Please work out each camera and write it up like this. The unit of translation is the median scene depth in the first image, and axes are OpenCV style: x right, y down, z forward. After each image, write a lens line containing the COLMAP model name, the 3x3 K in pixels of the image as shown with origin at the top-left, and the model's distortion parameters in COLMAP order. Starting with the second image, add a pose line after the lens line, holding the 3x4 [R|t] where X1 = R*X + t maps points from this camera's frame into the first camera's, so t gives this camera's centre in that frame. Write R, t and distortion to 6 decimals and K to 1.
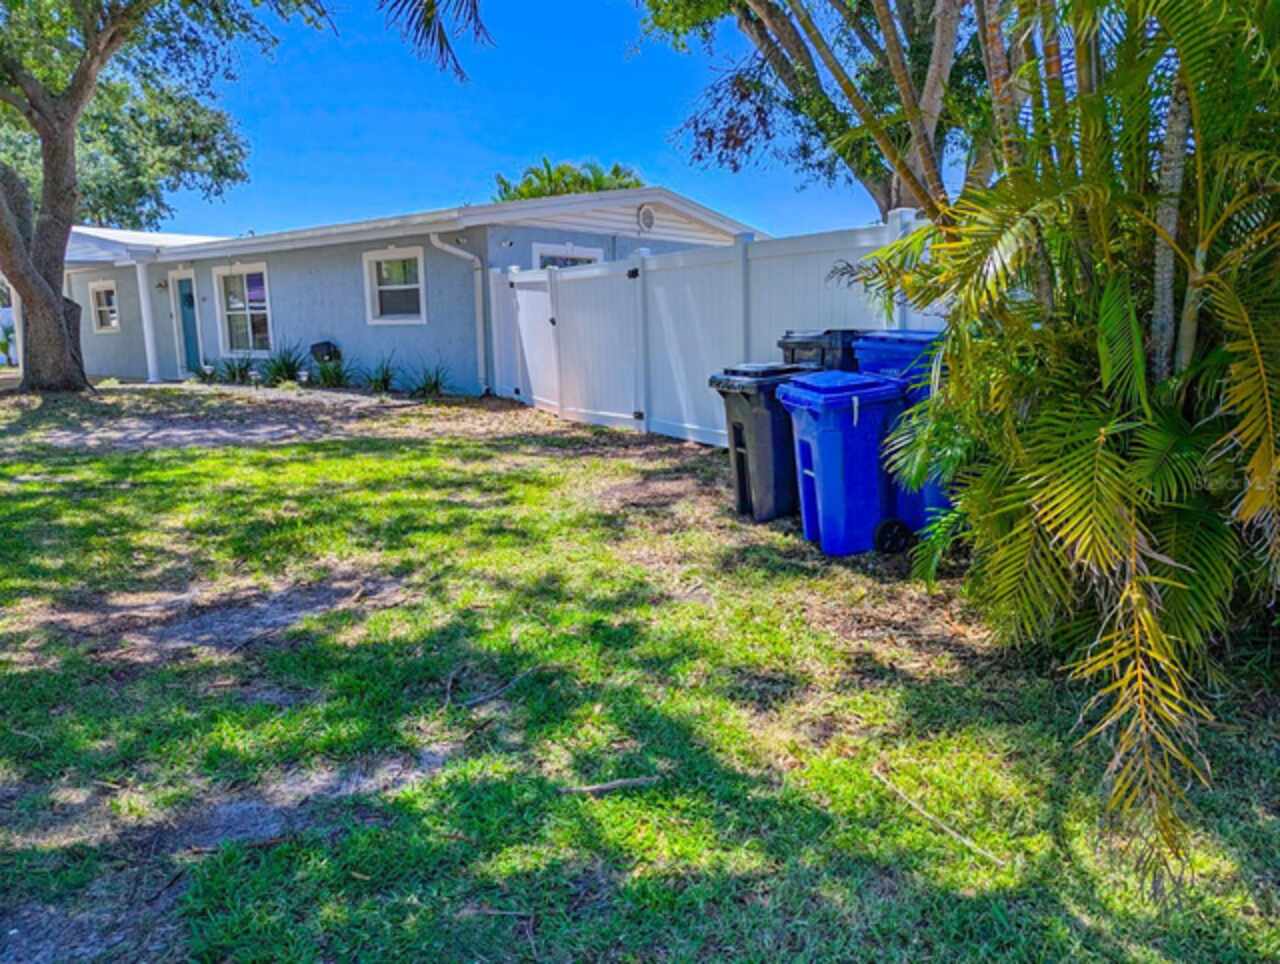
lens RADIAL K [[898.4, 0, 640.0], [0, 898.4, 482.0], [0, 0, 1]] dist [0.051604, -0.039319]
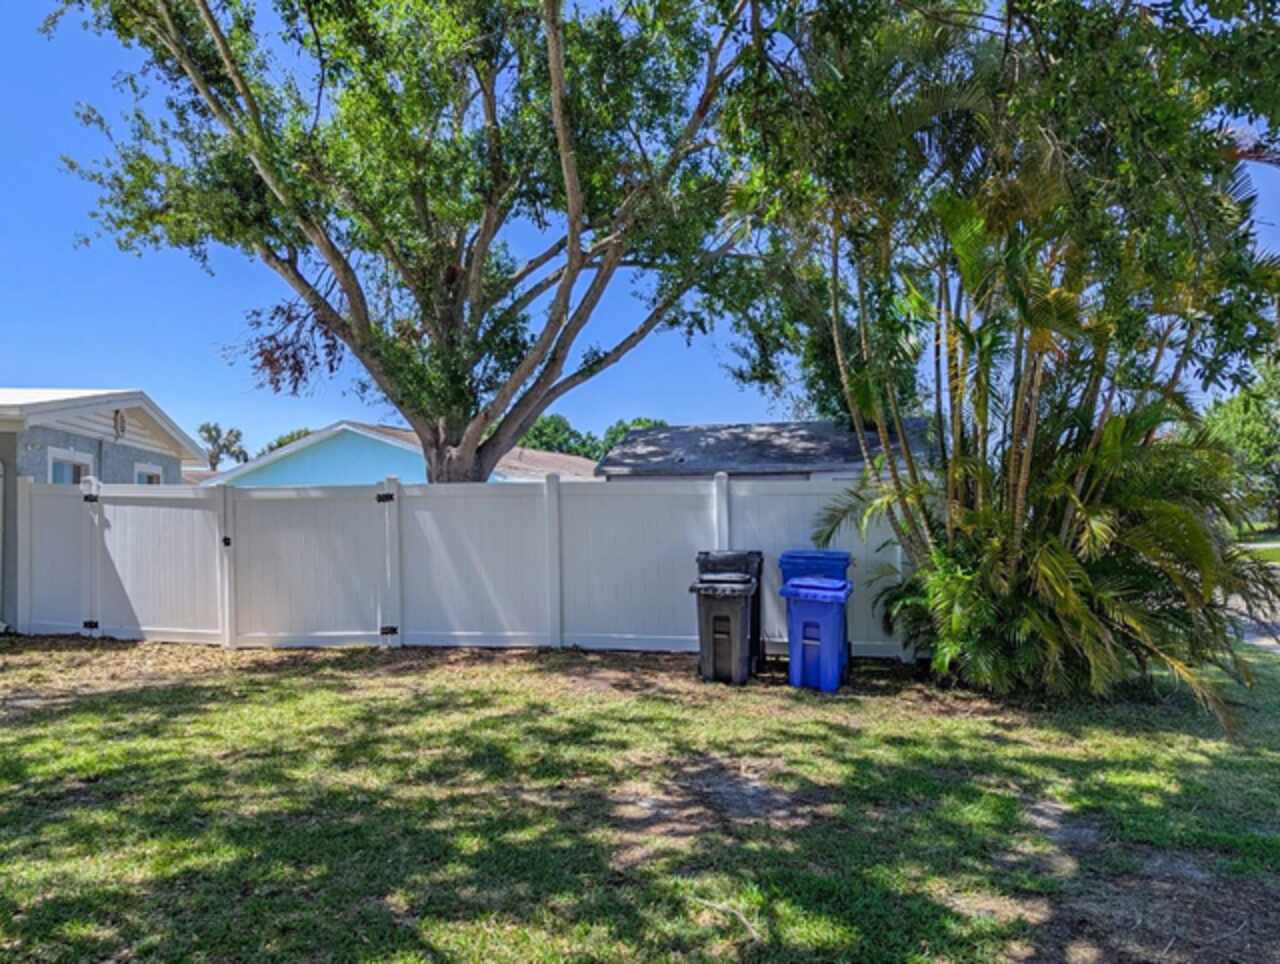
lens RADIAL K [[898.4, 0, 640.0], [0, 898.4, 482.0], [0, 0, 1]] dist [0.051604, -0.039319]
pose [[0.606475, 0.036560, 0.794261, -0.424468], [0.138055, 0.978927, -0.150476, -0.029124], [-0.783025, 0.200912, 0.588648, 0.079311]]
